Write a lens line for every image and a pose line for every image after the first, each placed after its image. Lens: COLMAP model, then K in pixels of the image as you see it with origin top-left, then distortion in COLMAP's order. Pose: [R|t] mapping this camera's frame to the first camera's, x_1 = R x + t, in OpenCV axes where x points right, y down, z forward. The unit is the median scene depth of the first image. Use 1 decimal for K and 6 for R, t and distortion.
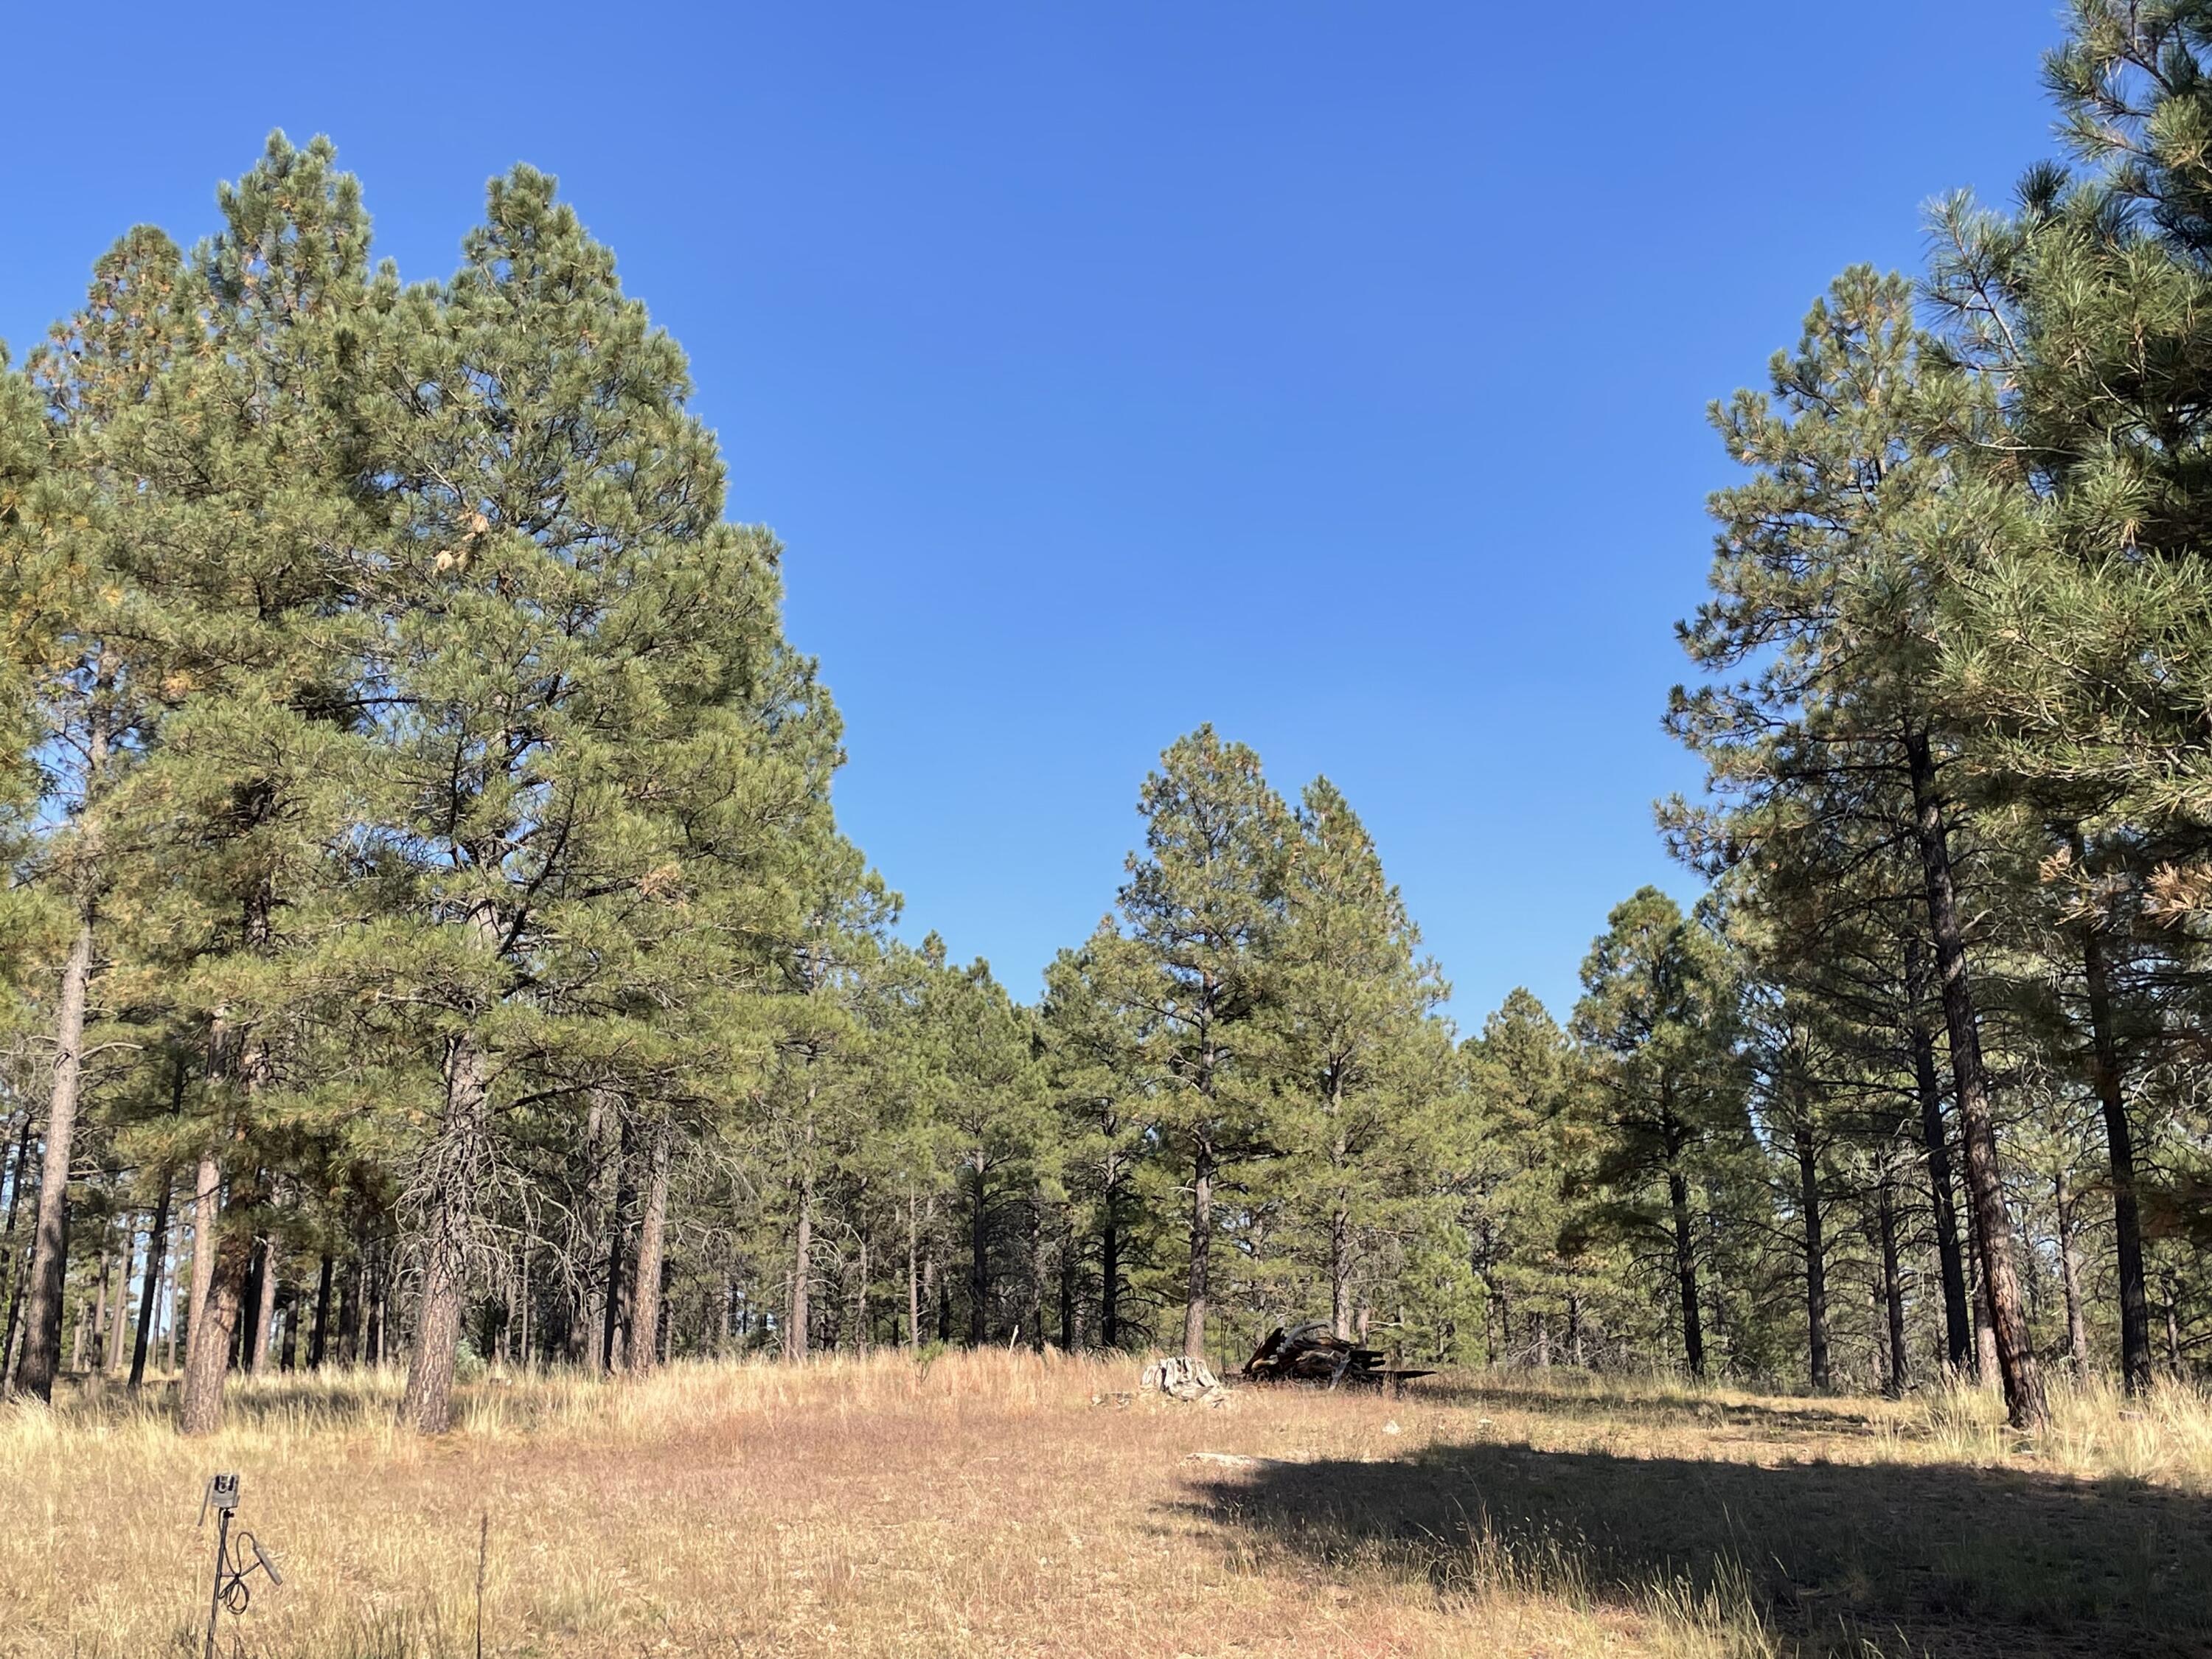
lens RADIAL K [[2545.1, 0, 1169.7], [0, 2545.1, 834.4], [0, 0, 1]] dist [0.074202, -0.003542]
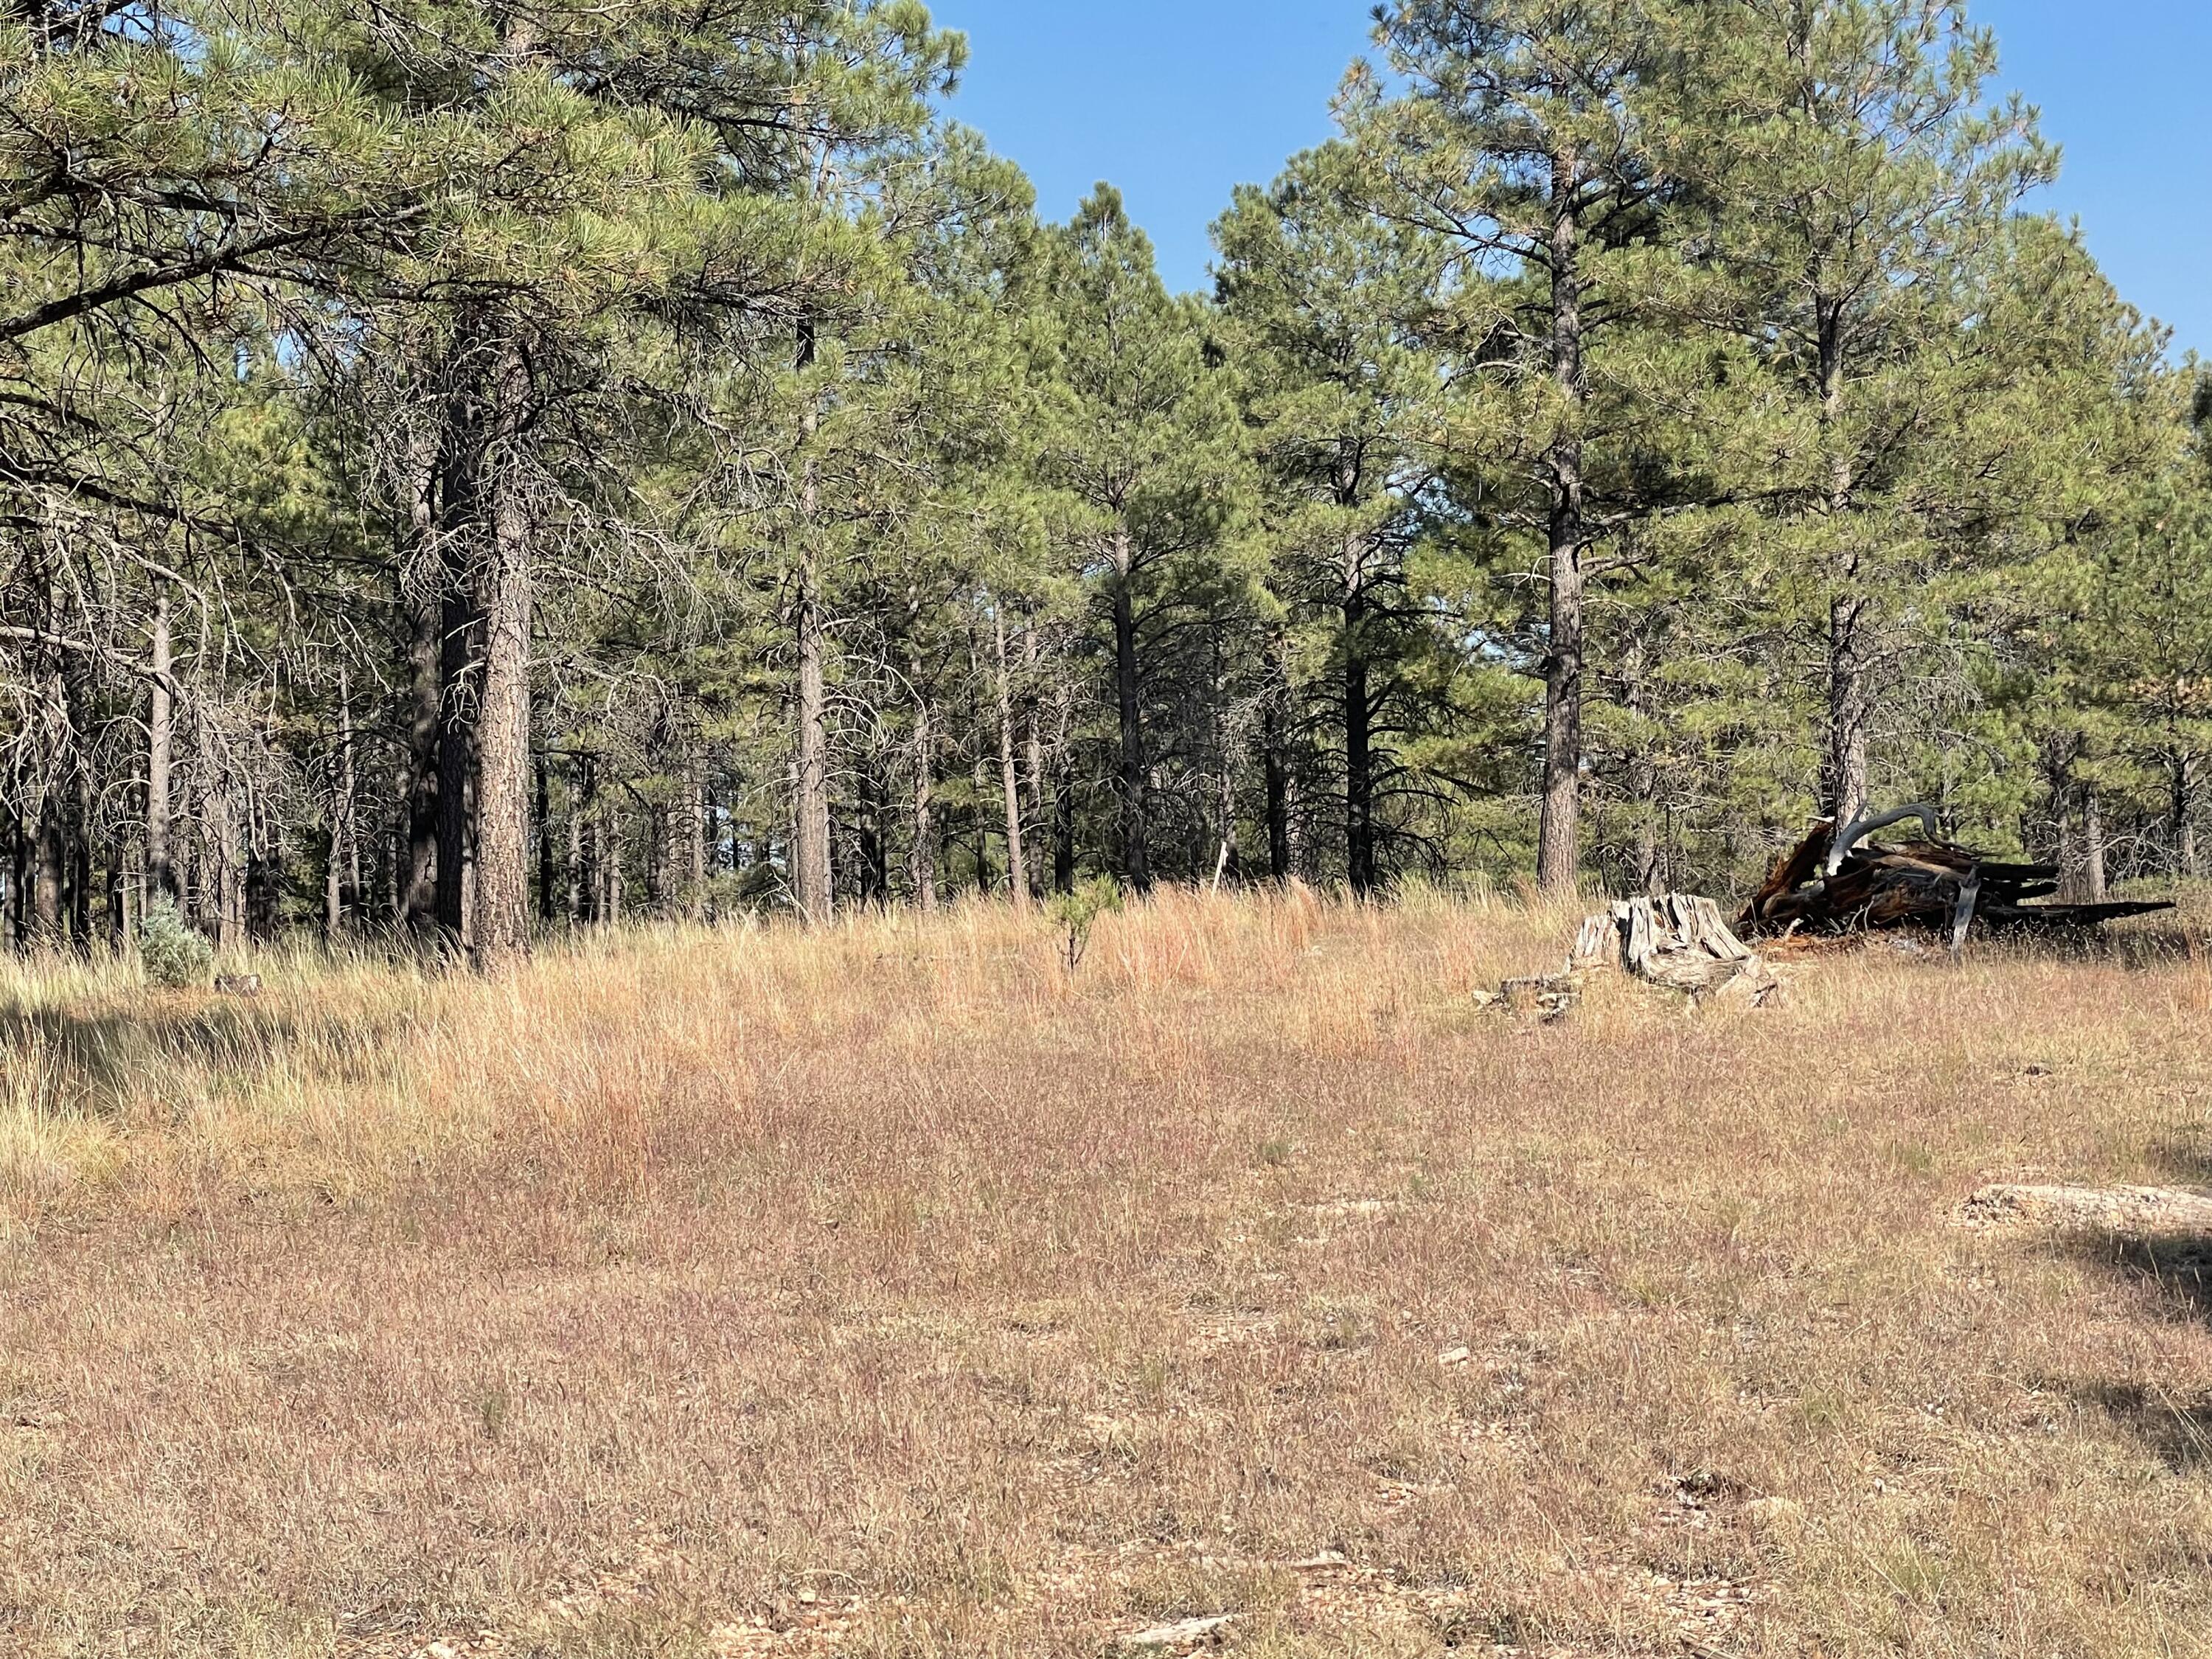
lens RADIAL K [[3873.2, 0, 1106.0], [0, 3873.2, 829.5], [0, 0, 1]] dist [-0.366861, -0.006262]
pose [[0.996955, -0.037855, -0.068170, -0.023763], [0.049827, 0.981751, 0.183529, 0.033811], [0.059979, -0.186367, 0.980648, 0.174516]]
